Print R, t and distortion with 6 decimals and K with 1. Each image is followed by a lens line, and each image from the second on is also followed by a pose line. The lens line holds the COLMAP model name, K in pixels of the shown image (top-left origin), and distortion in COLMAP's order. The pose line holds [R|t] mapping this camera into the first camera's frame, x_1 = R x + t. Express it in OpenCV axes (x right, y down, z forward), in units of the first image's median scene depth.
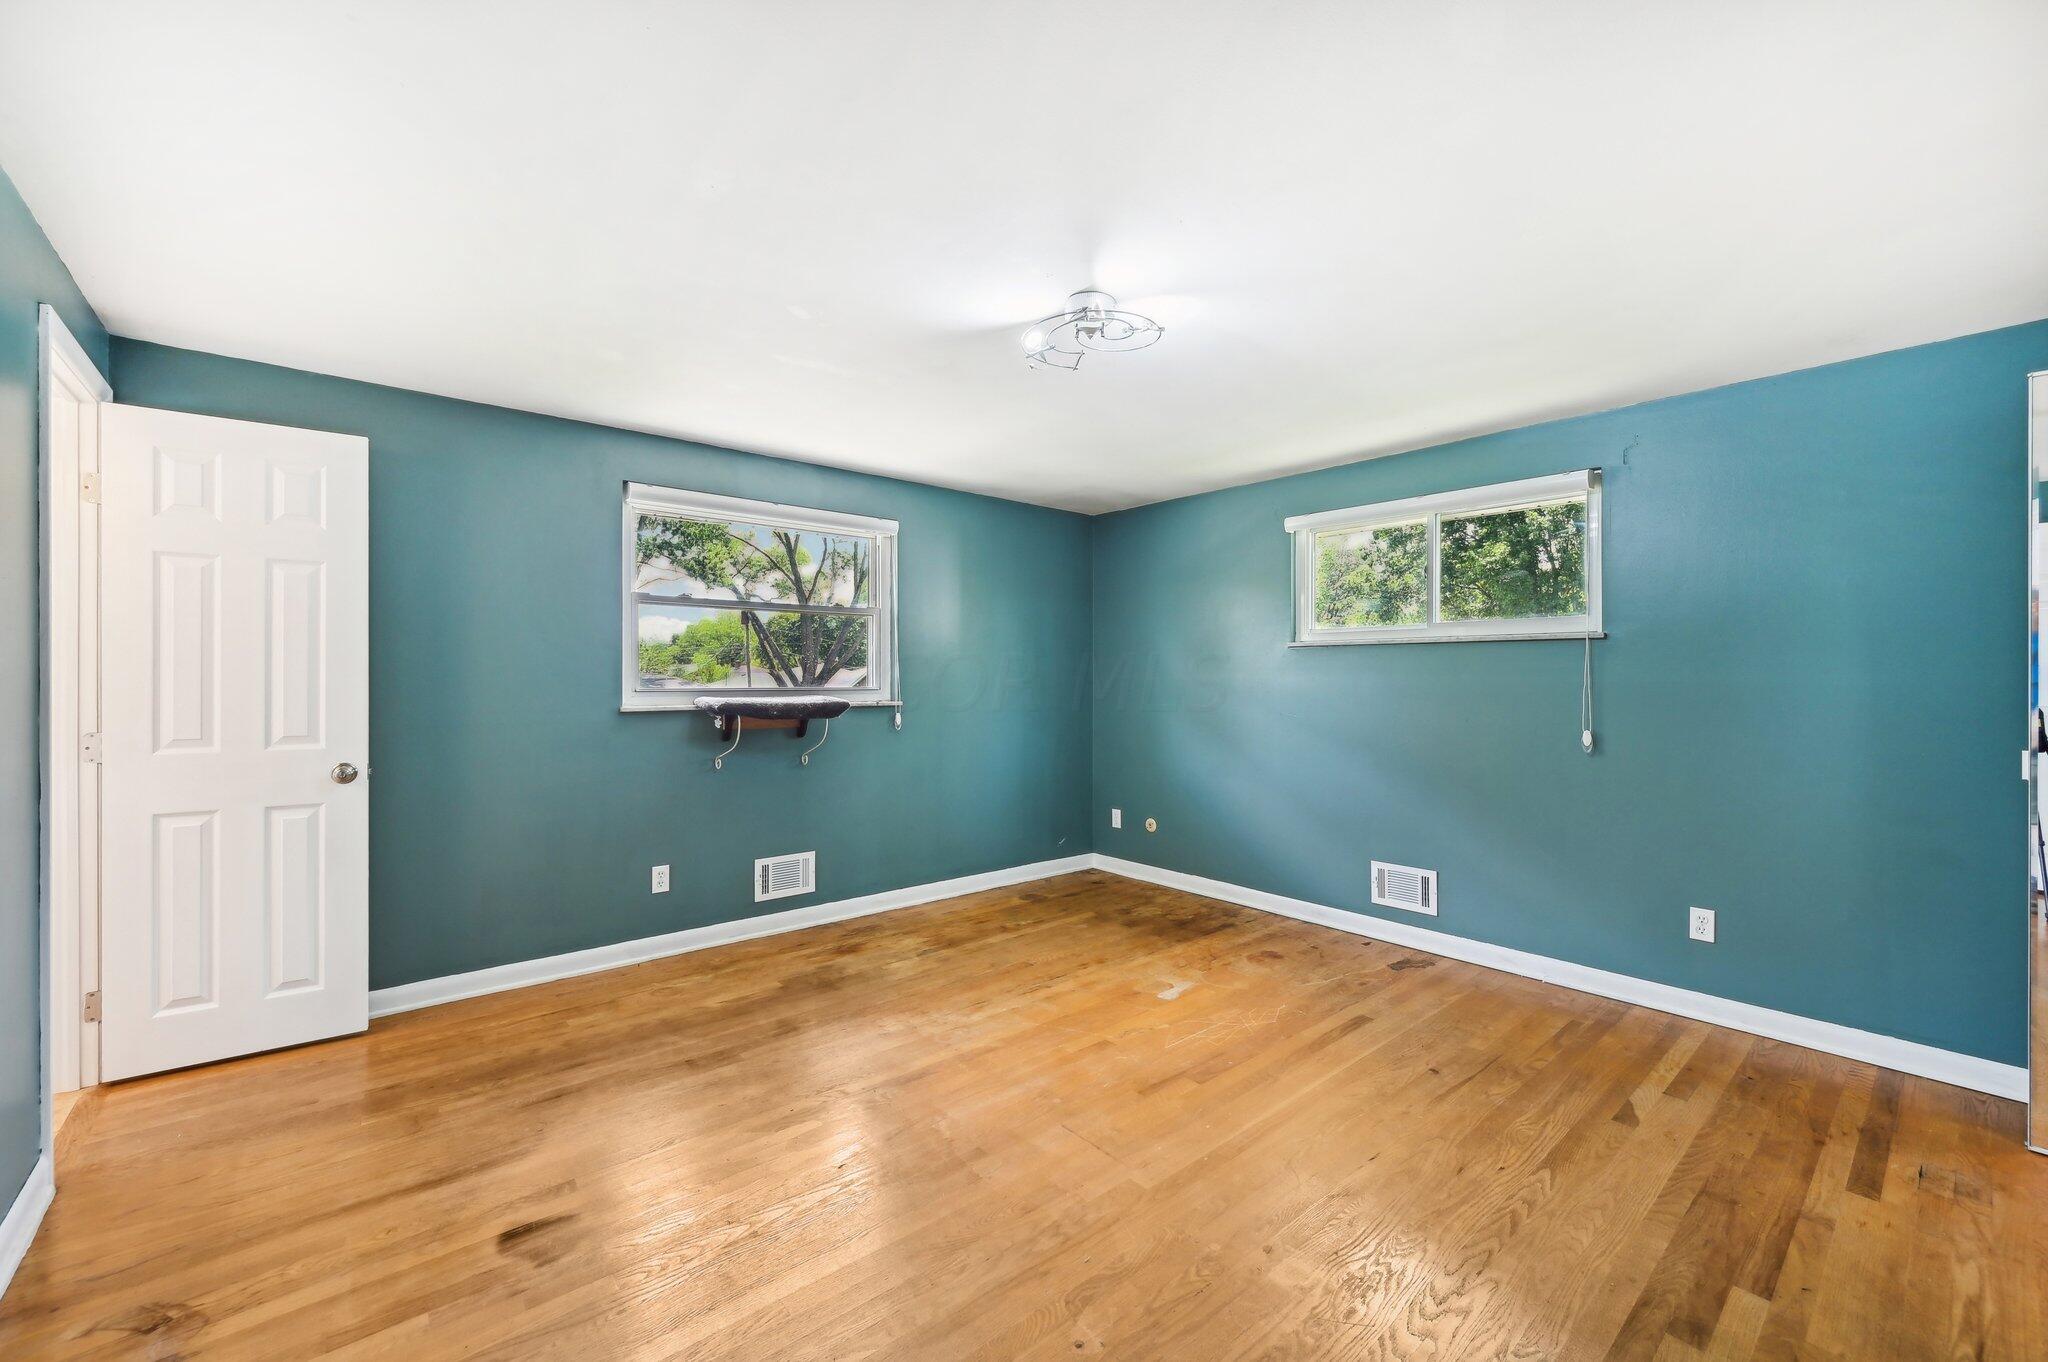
lens RADIAL K [[821.7, 0, 1025.7], [0, 821.7, 679.8], [0, 0, 1]] dist [0.001031, 0.000276]
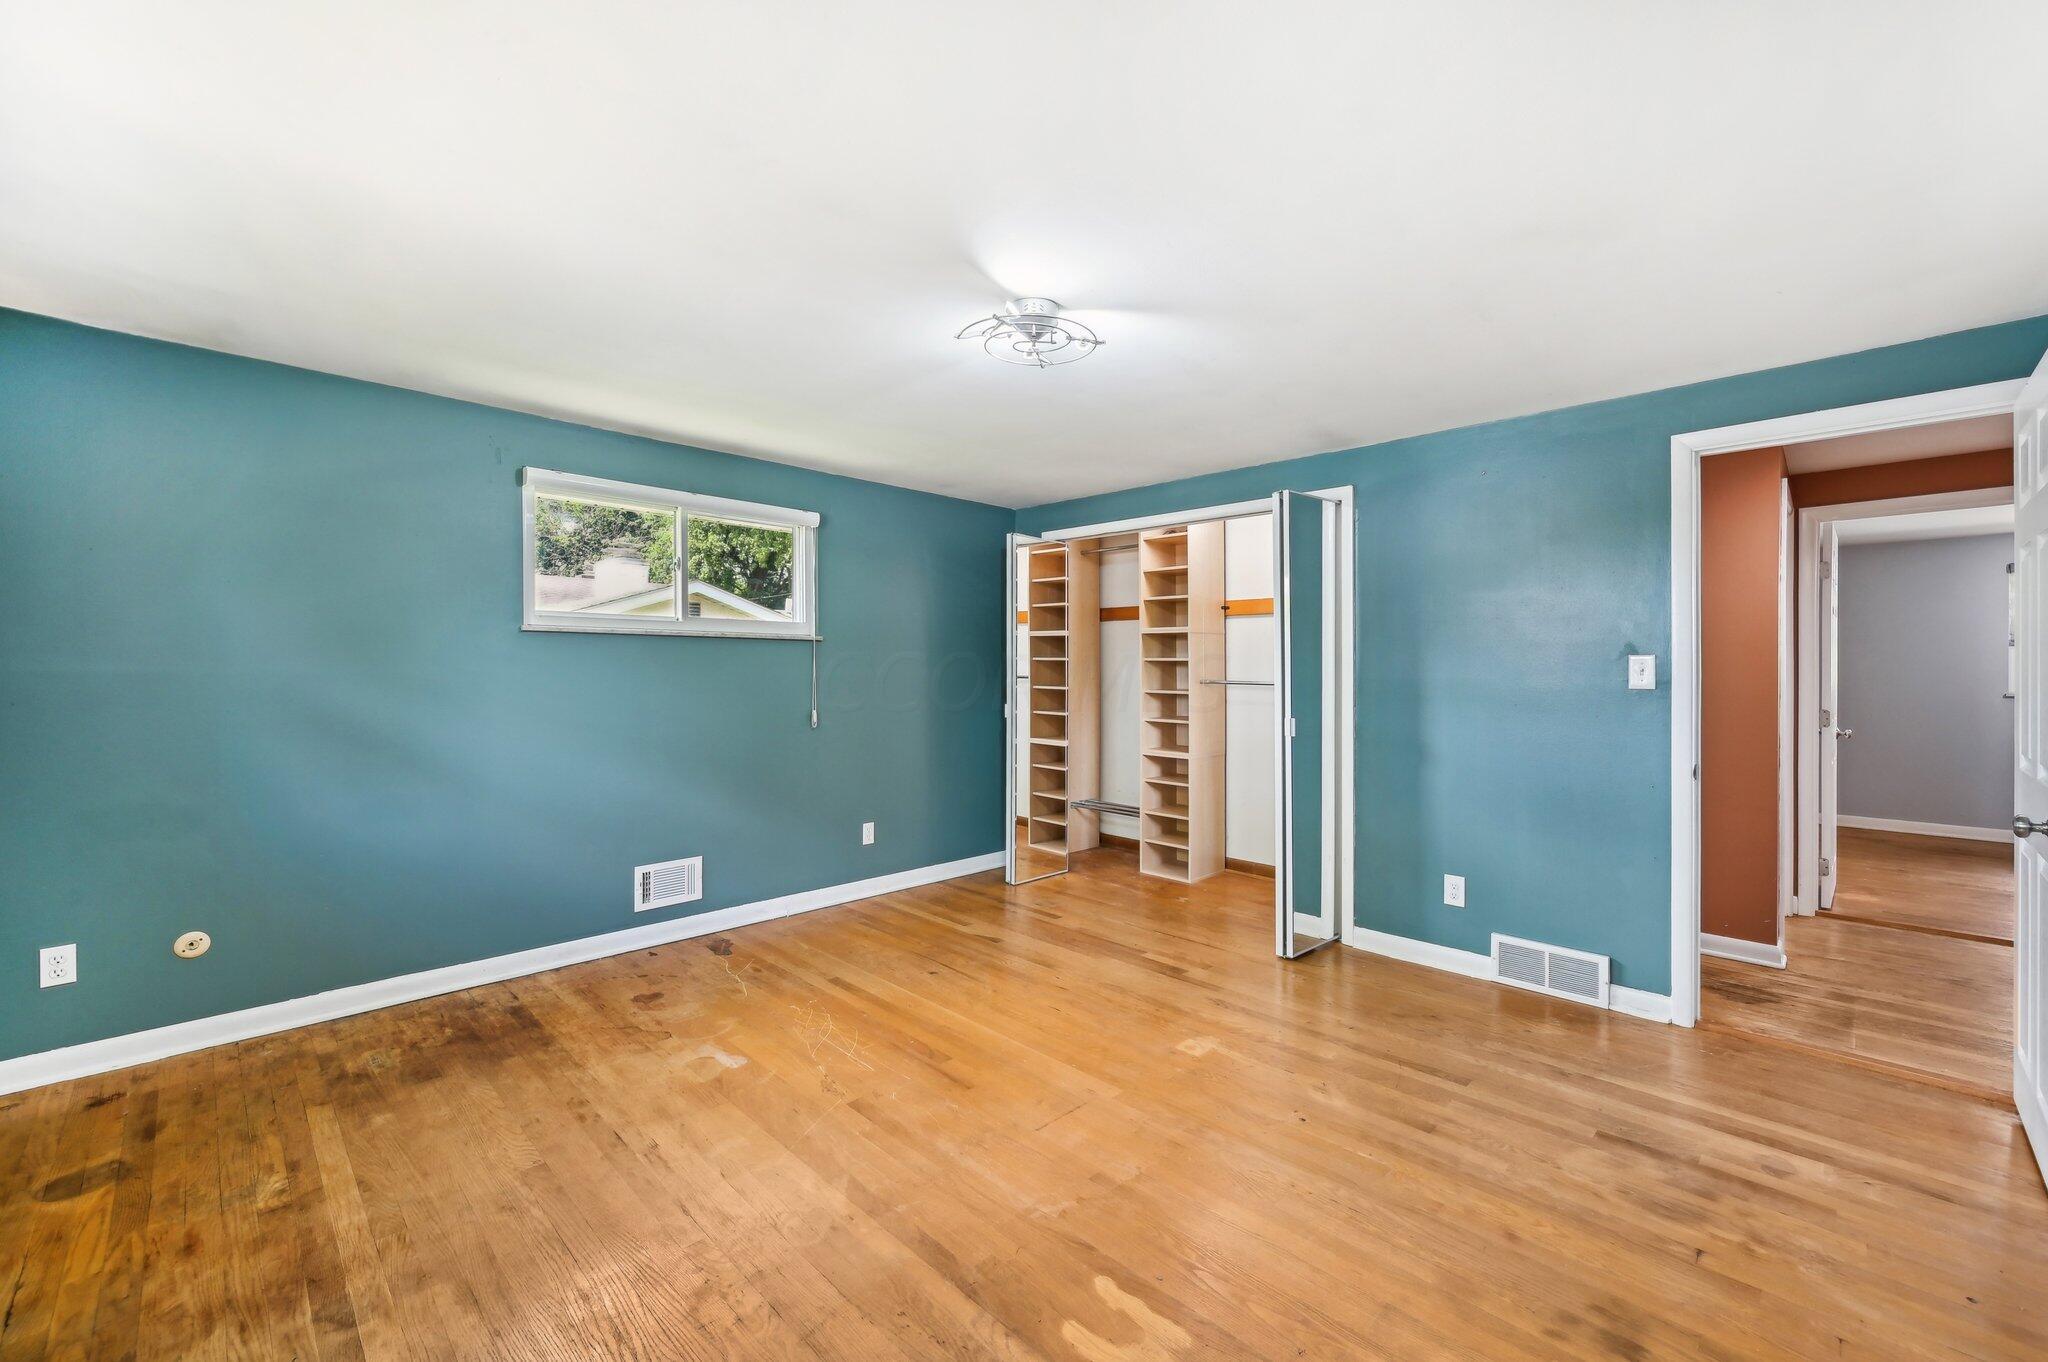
lens RADIAL K [[821.7, 0, 1031.7], [0, 821.7, 670.3], [0, 0, 1]] dist [0.001031, 0.000276]
pose [[-0.078338, -0.004547, 0.996916, -0.596969], [0.000065, 0.999990, 0.004566, -0.008060], [-0.996927, 0.000422, -0.078337, 0.692849]]
